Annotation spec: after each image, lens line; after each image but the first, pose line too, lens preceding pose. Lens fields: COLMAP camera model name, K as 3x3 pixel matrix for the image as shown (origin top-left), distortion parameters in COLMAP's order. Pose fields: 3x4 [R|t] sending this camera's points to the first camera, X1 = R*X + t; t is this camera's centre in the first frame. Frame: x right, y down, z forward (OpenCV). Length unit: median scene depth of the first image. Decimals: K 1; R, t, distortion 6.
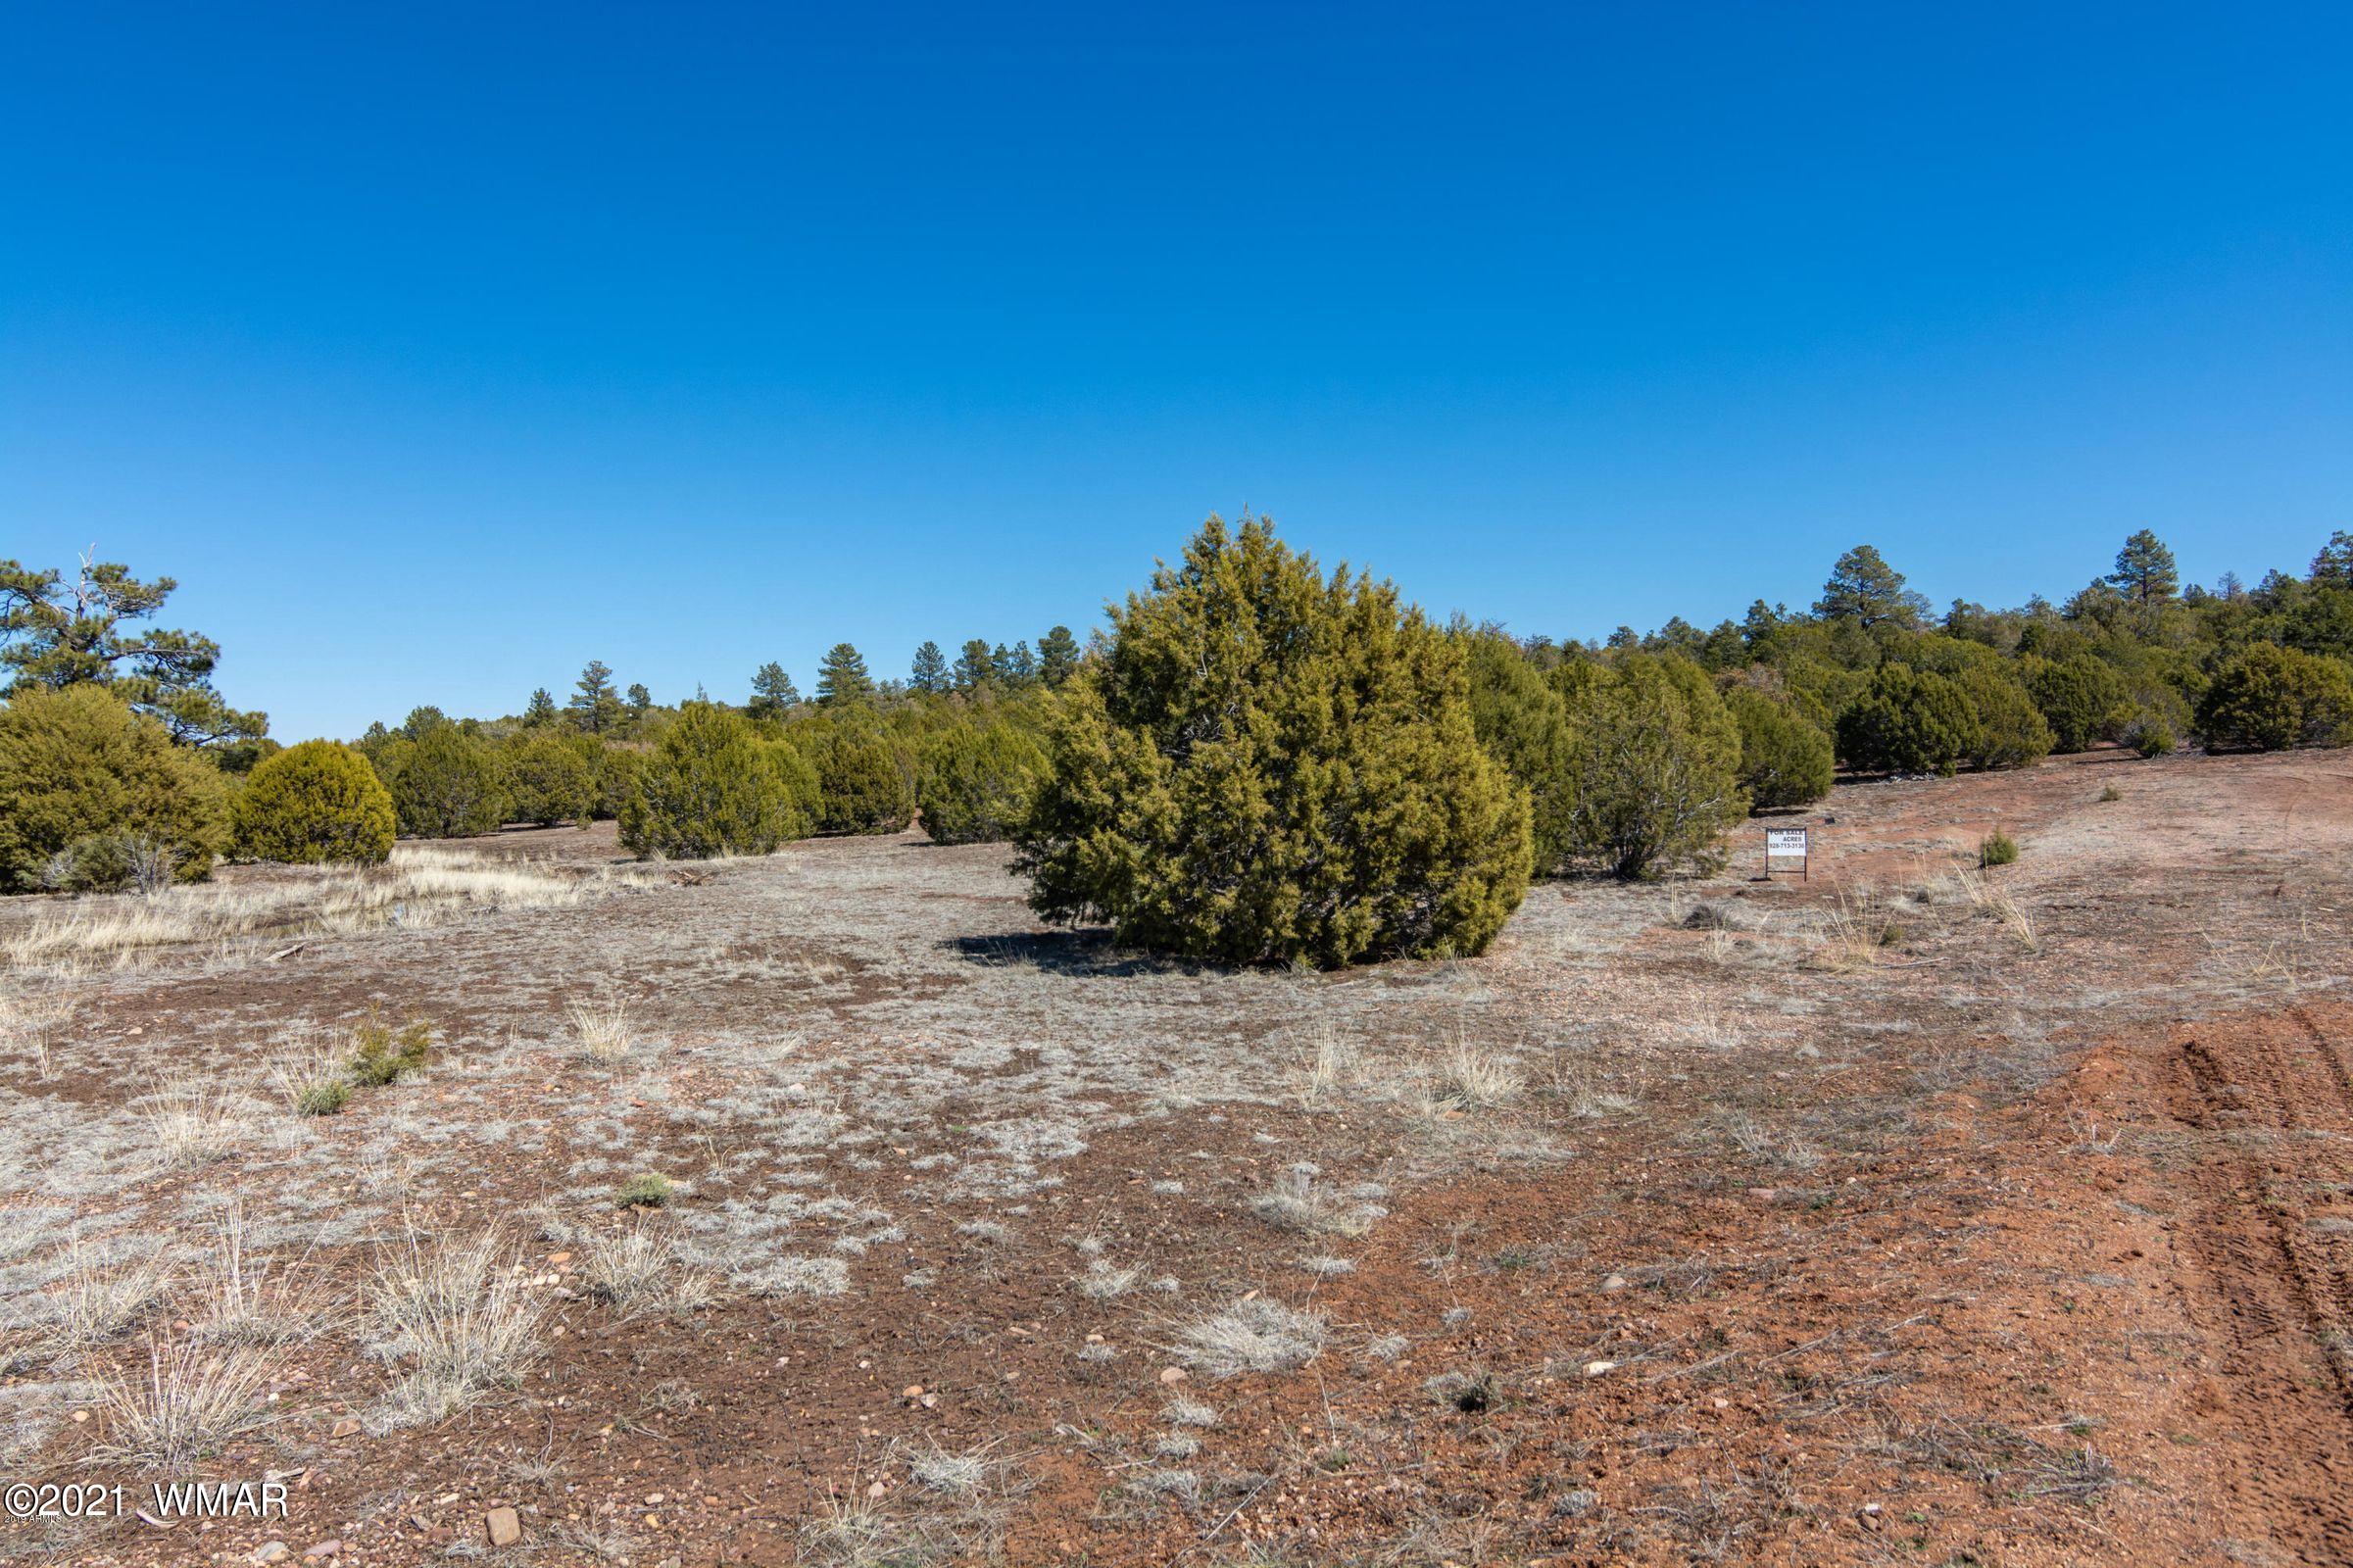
lens RADIAL K [[1602.8, 0, 1174.3], [0, 1602.8, 784.1], [0, 0, 1]] dist [-0.013701, 0.011060]
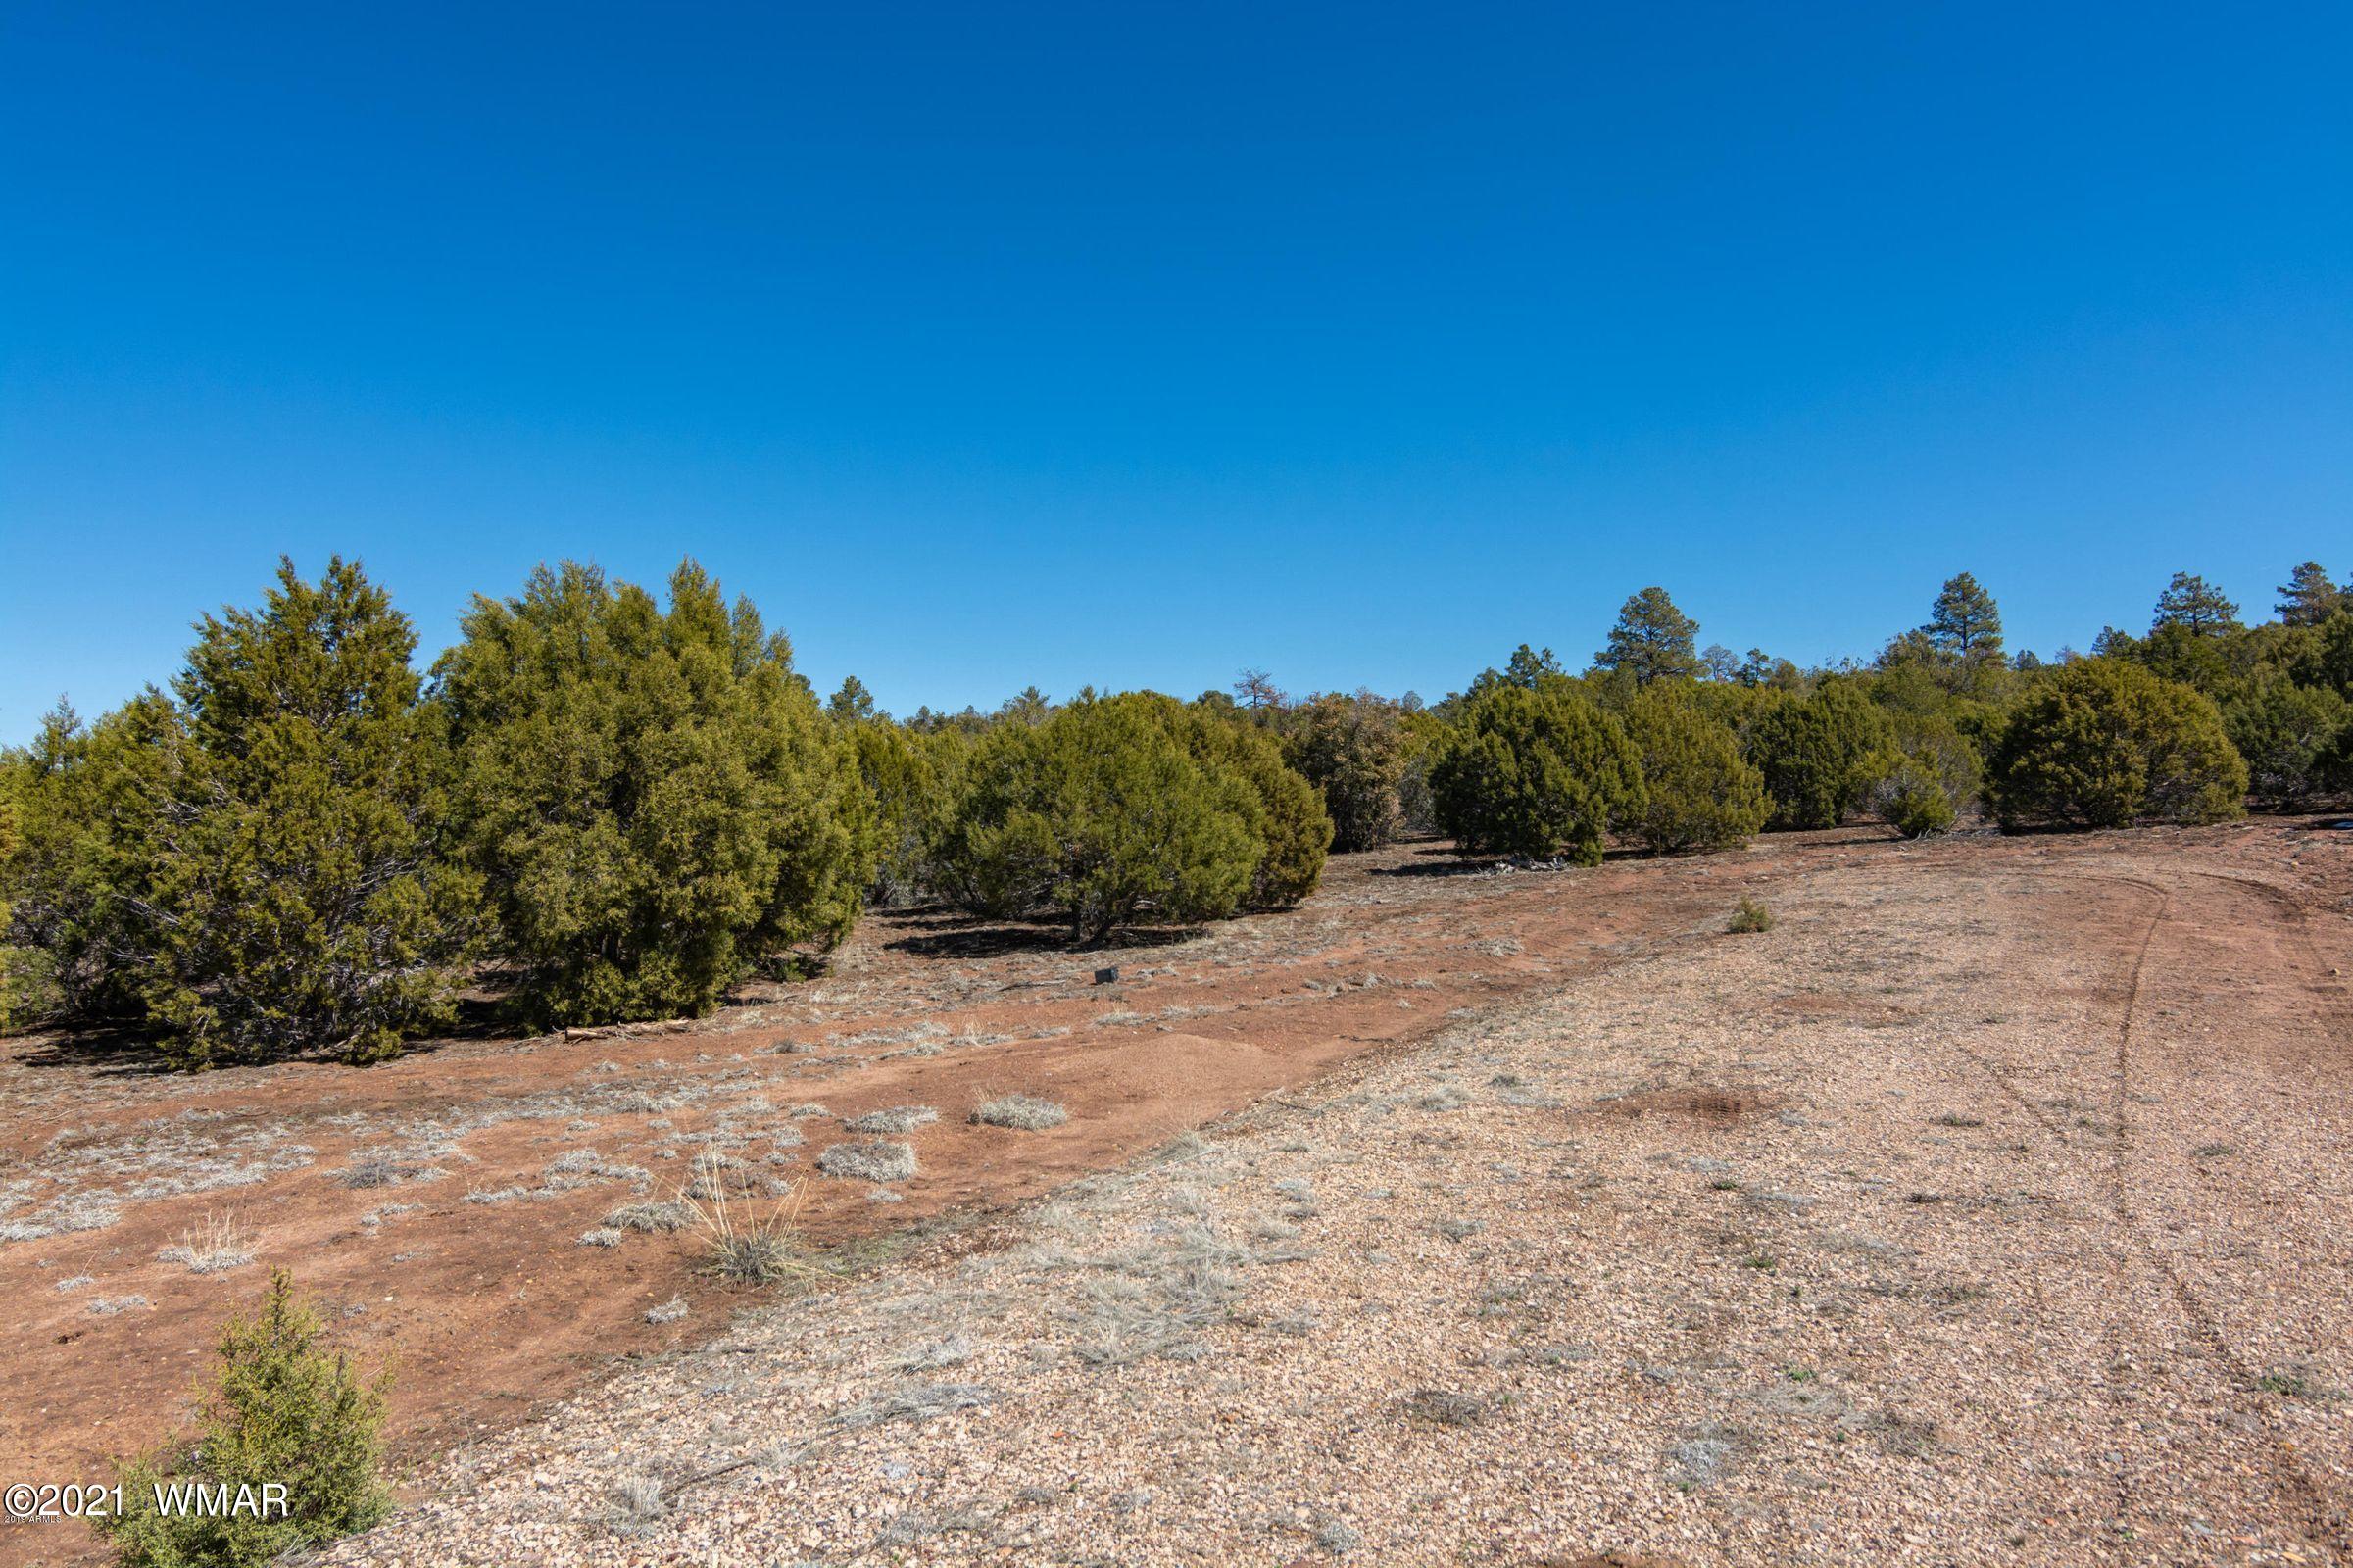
lens RADIAL K [[1602.8, 0, 1170.4], [0, 1602.8, 782.2], [0, 0, 1]] dist [-0.013701, 0.011060]
pose [[0.997476, 0.014830, 0.069432, 0.317974], [-0.011768, 0.998949, -0.044302, -0.008170], [-0.070016, 0.043373, 0.996603, 0.455627]]
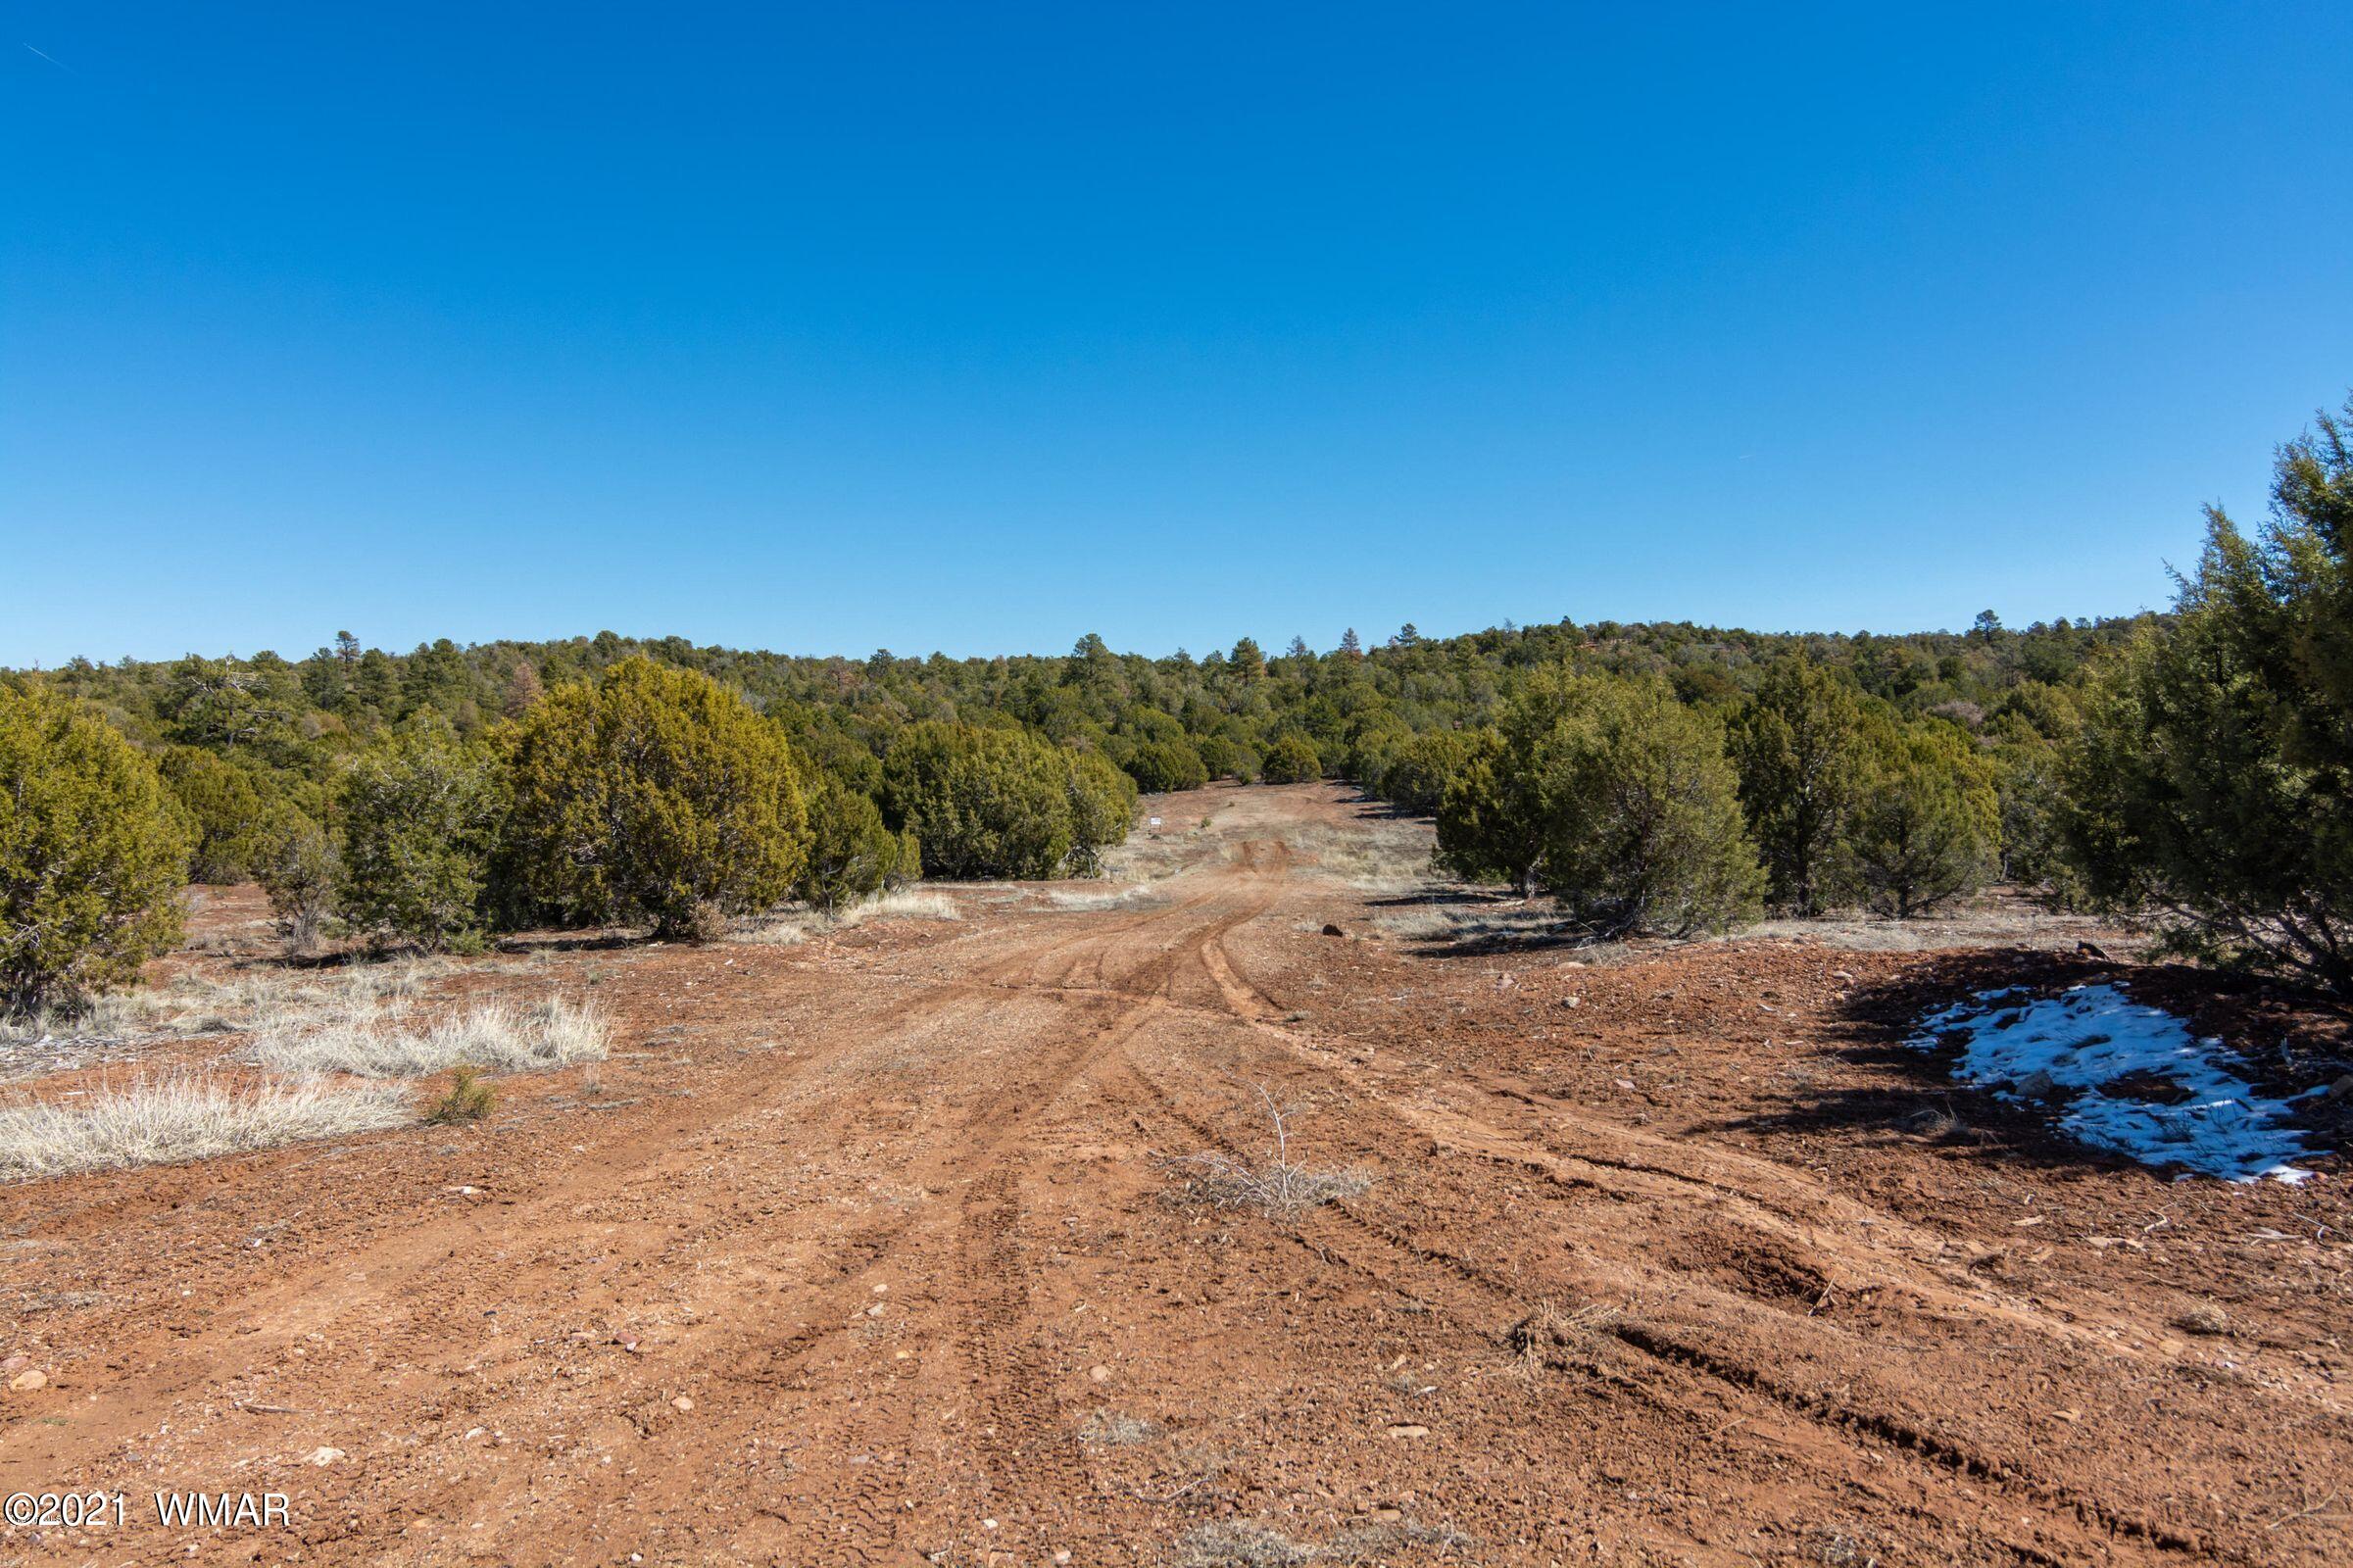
lens RADIAL K [[1602.8, 0, 1175.8], [0, 1602.8, 782.0], [0, 0, 1]] dist [-0.013701, 0.011060]
pose [[0.877140, 0.005955, 0.480198, -0.681361], [-0.009037, 0.999951, 0.004108, -0.034037], [-0.480150, -0.007943, 0.877150, -1.136418]]
